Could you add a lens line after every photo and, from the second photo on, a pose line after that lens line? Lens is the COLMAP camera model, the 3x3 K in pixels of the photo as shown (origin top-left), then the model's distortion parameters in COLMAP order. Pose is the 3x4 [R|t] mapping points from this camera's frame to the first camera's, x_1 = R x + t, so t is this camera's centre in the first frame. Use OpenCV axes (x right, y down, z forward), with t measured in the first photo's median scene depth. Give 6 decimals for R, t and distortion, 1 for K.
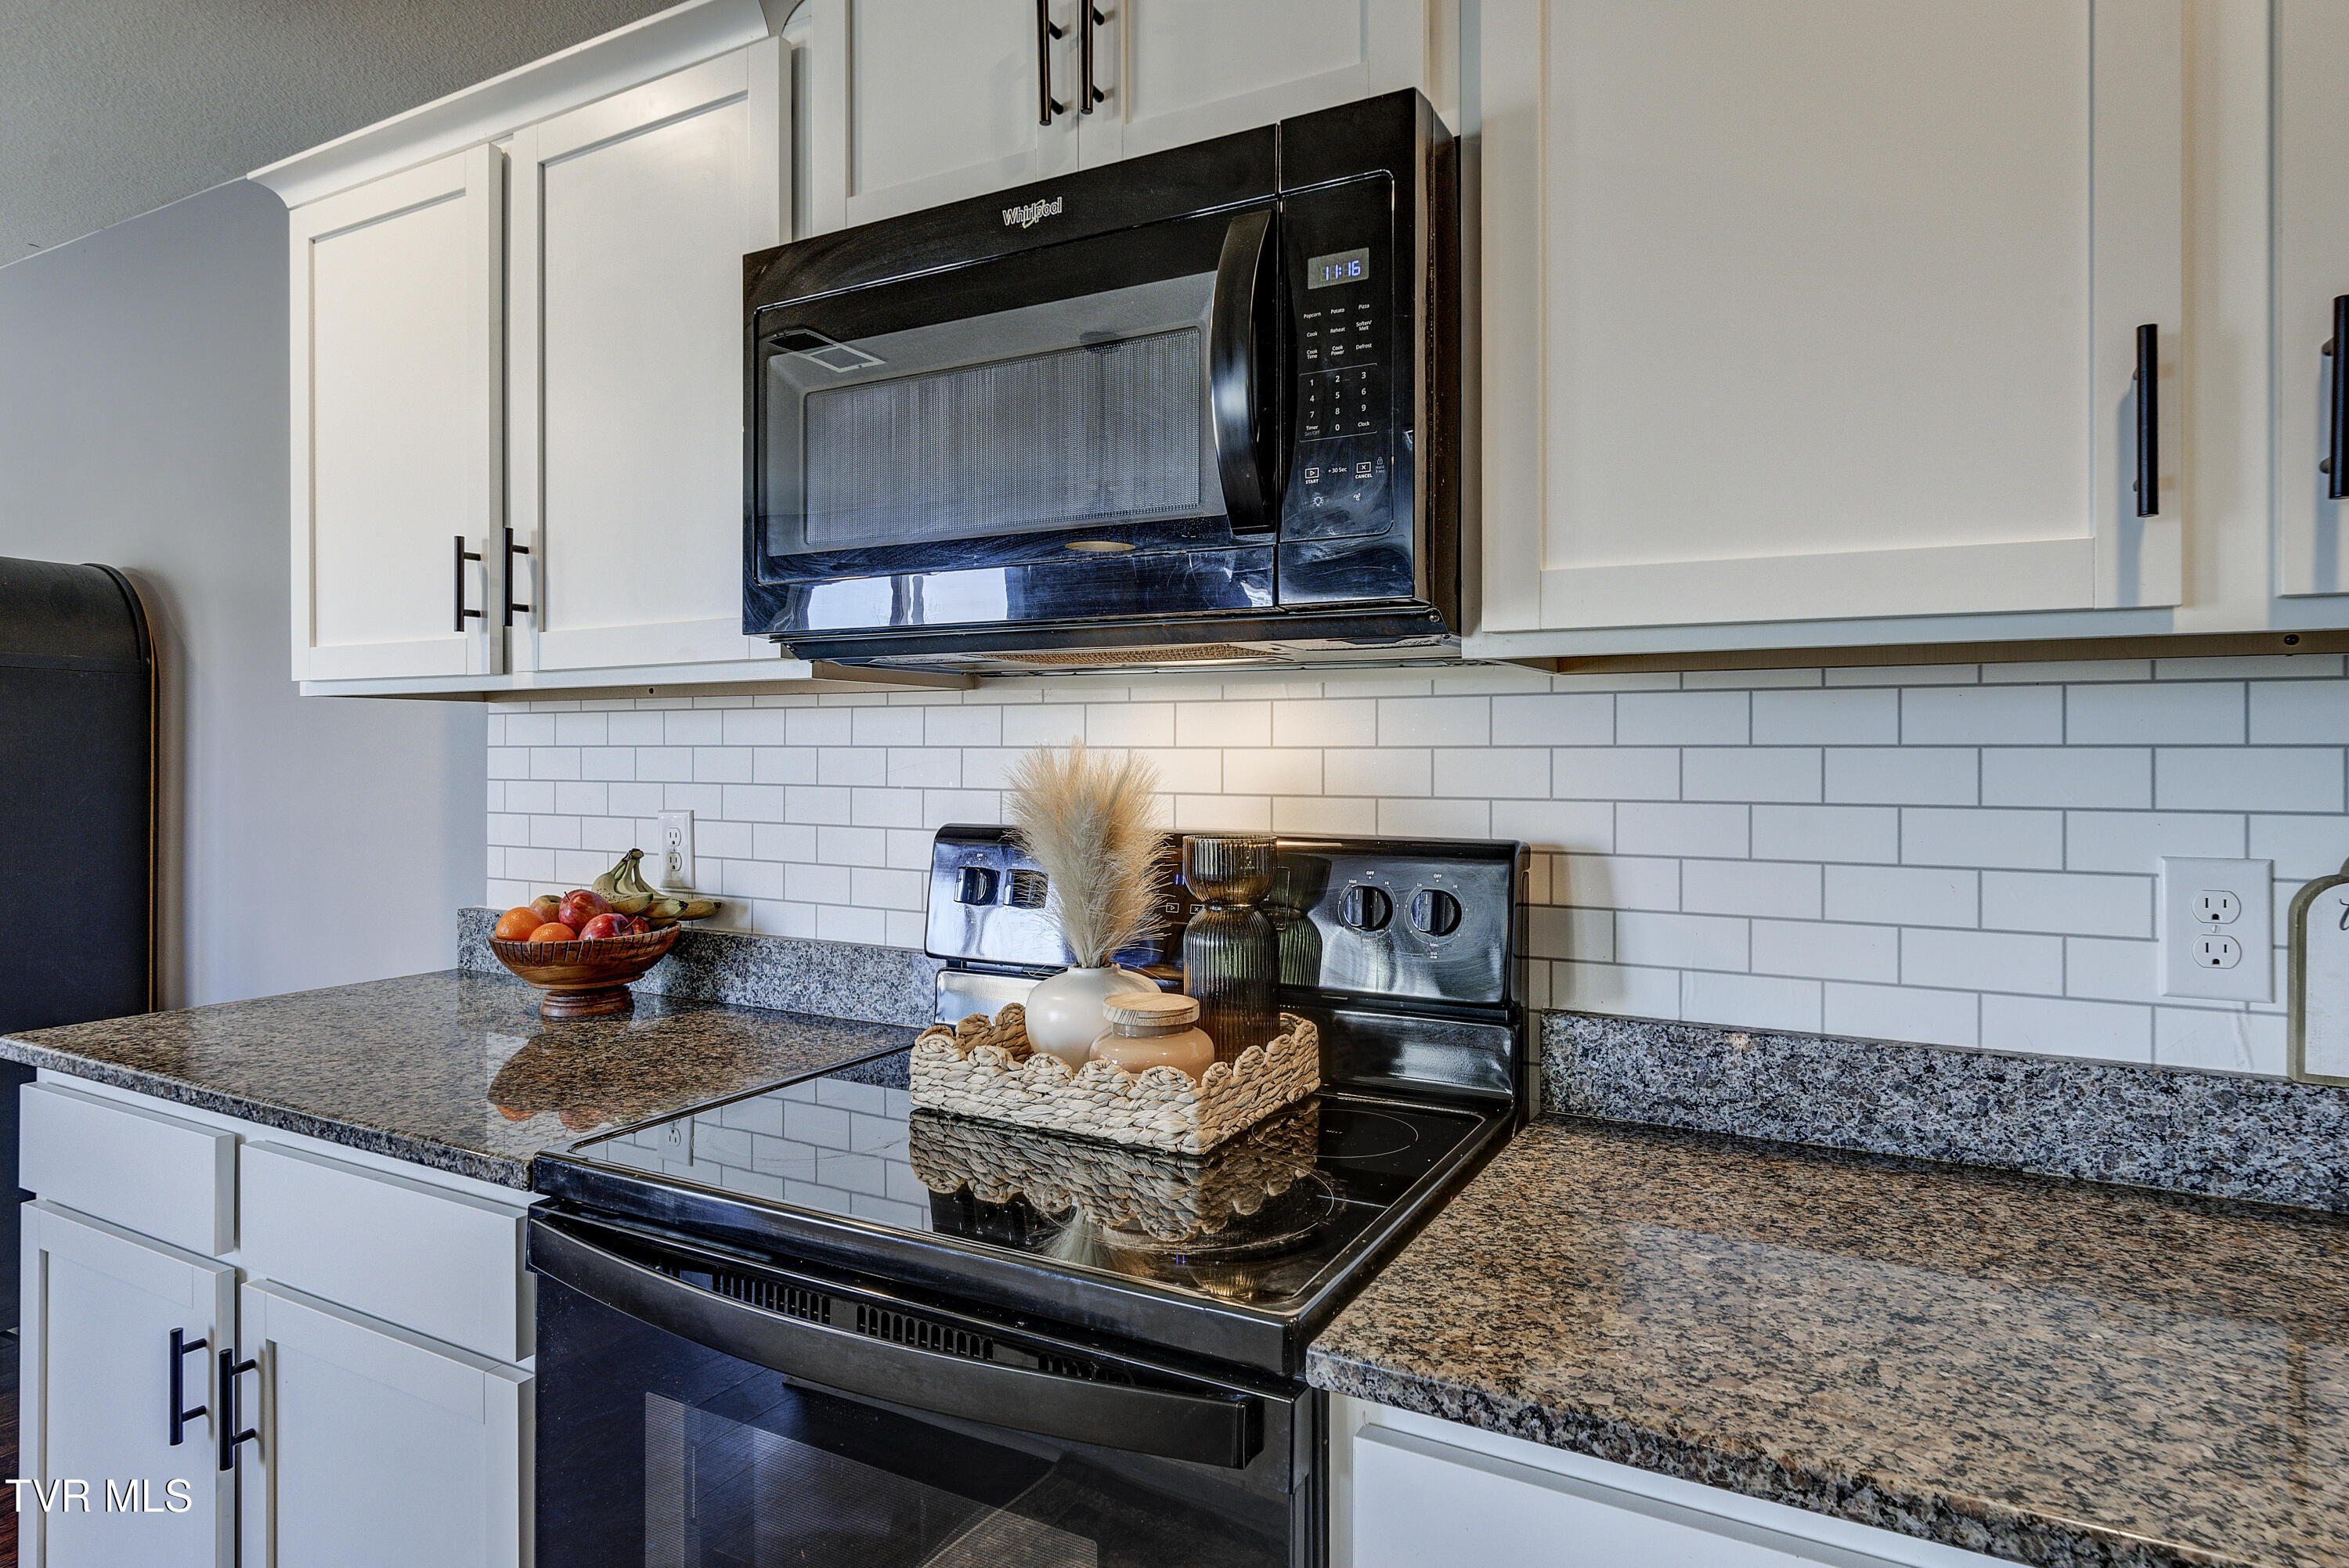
lens RADIAL K [[1265.8, 0, 1192.1], [0, 1265.8, 754.3], [0, 0, 1]] dist [-0.008062, -0.001807]
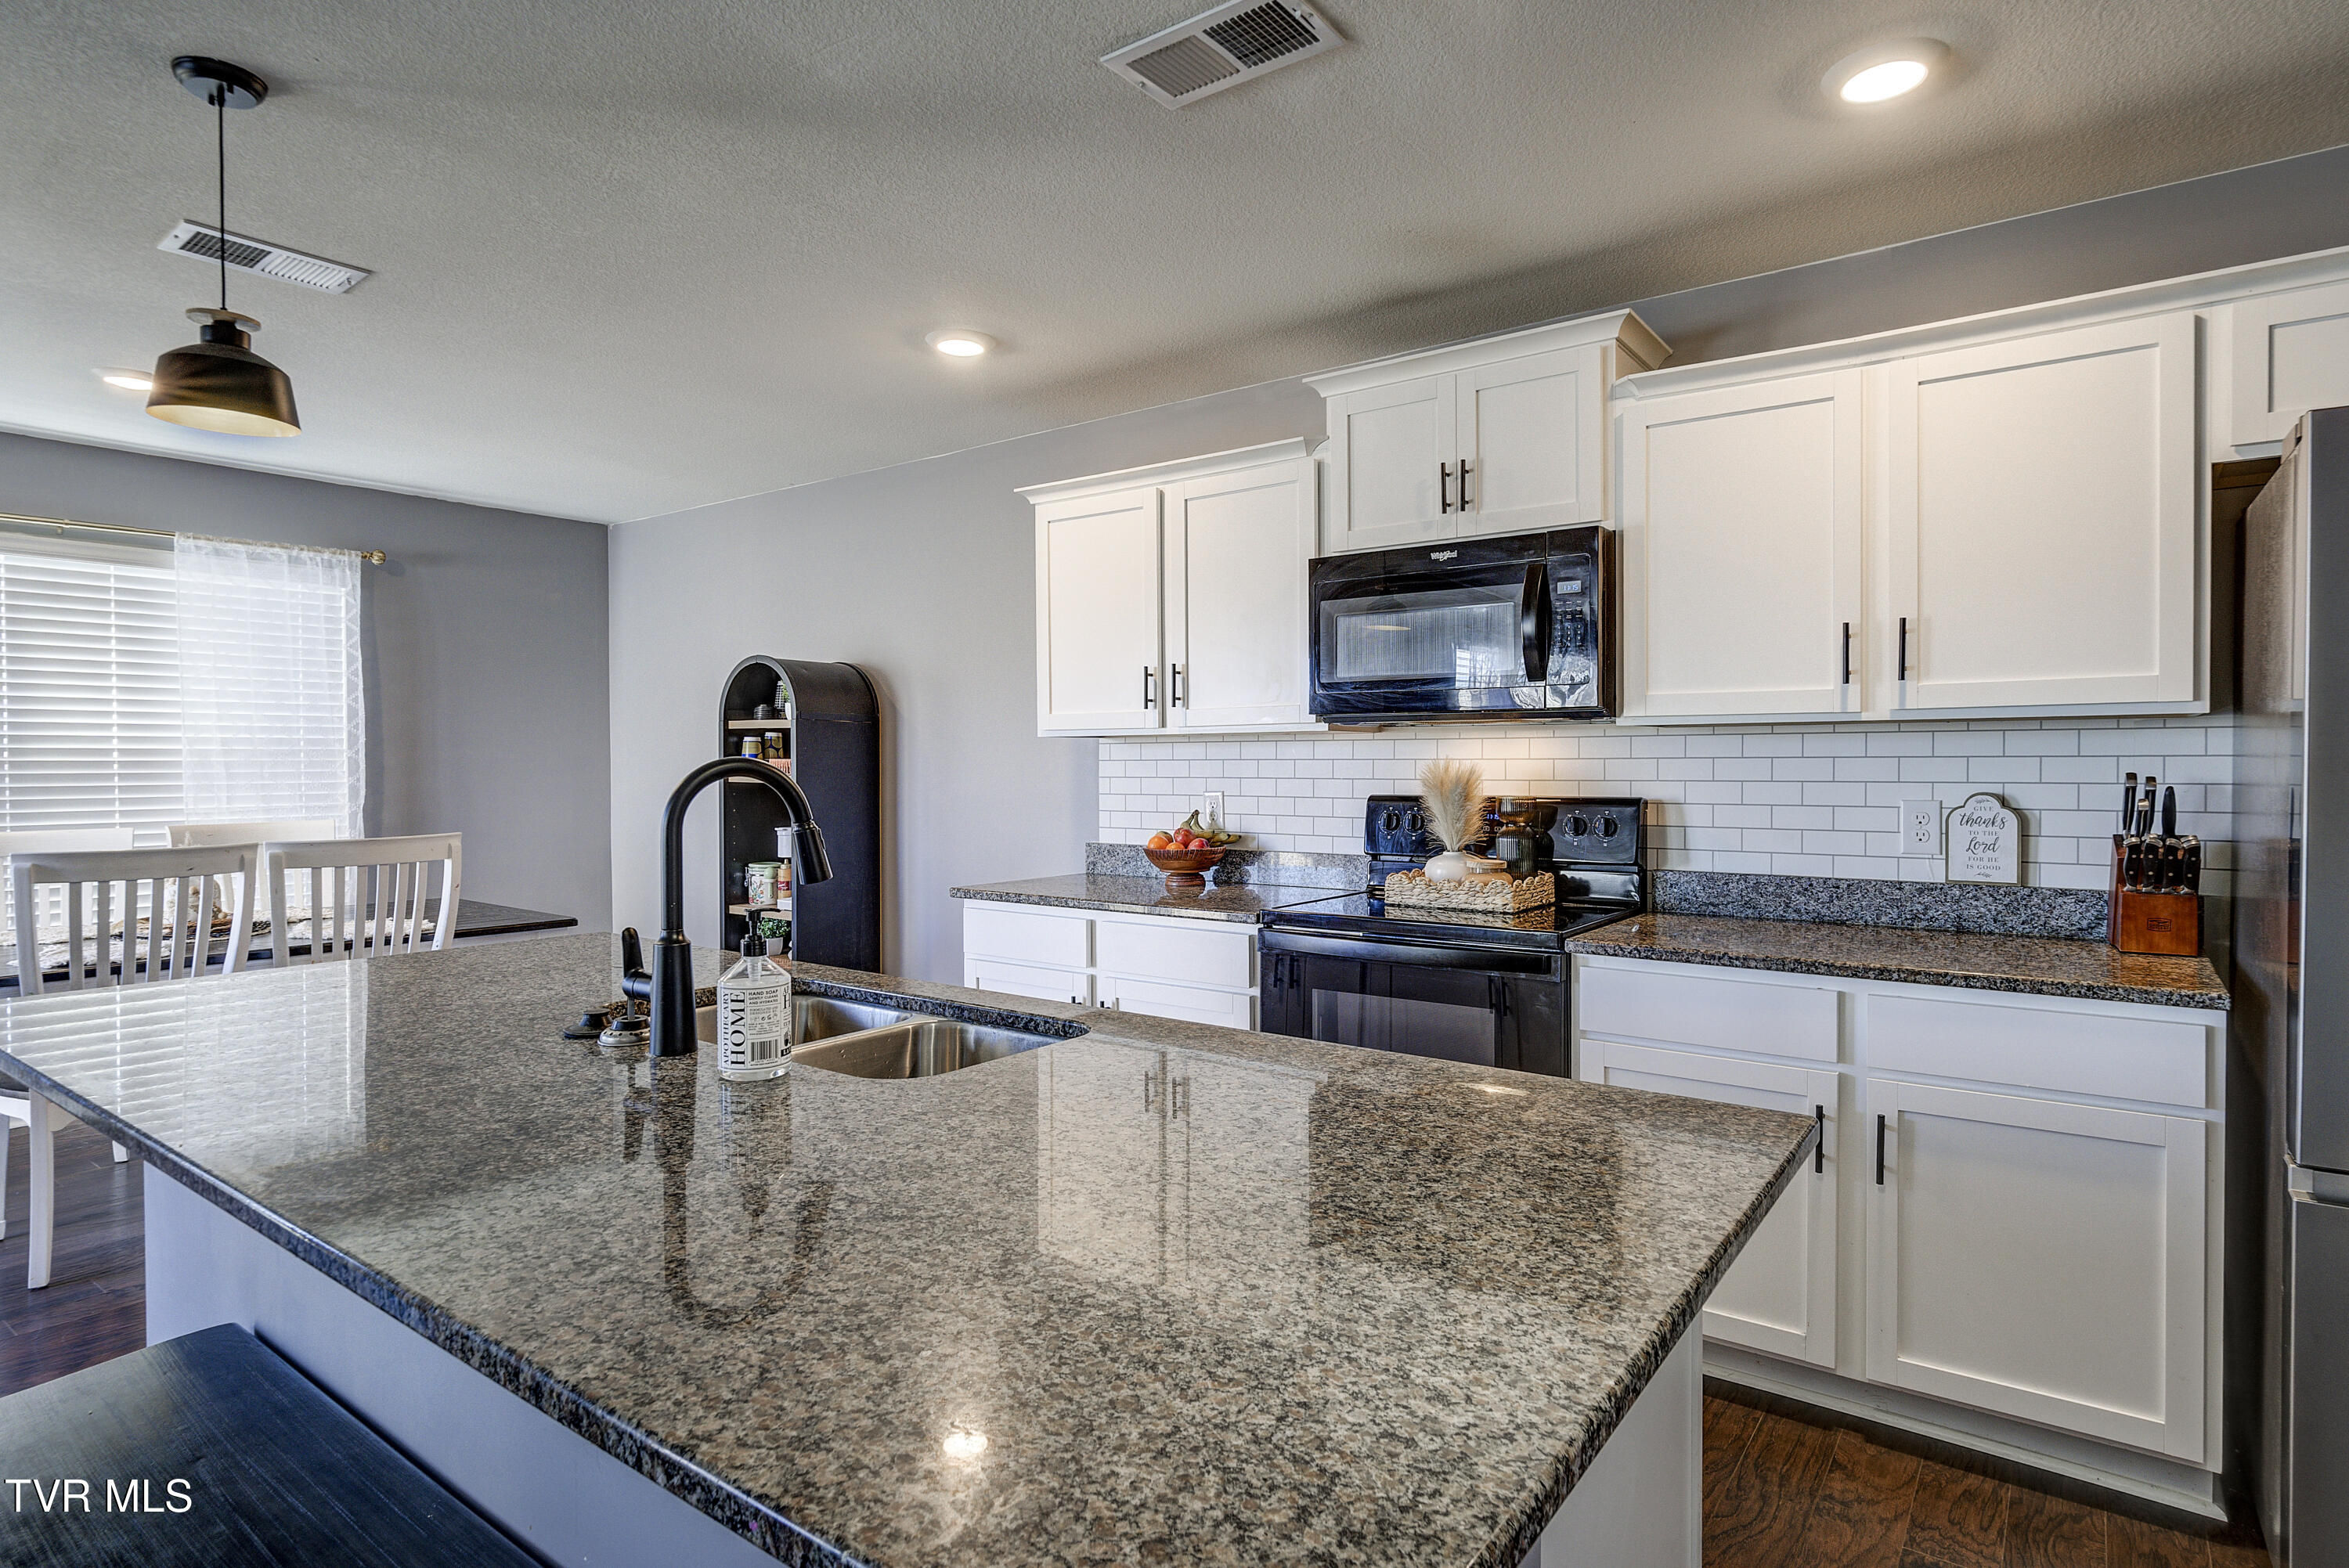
lens RADIAL K [[1224.3, 0, 1161.9], [0, 1224.3, 778.8], [0, 0, 1]] dist [-0.002294, 0.002767]
pose [[0.987968, -0.004242, -0.154597, -0.274274], [0.006418, 0.999887, 0.013578, -0.003862], [0.154522, -0.014407, 0.987884, -1.396238]]
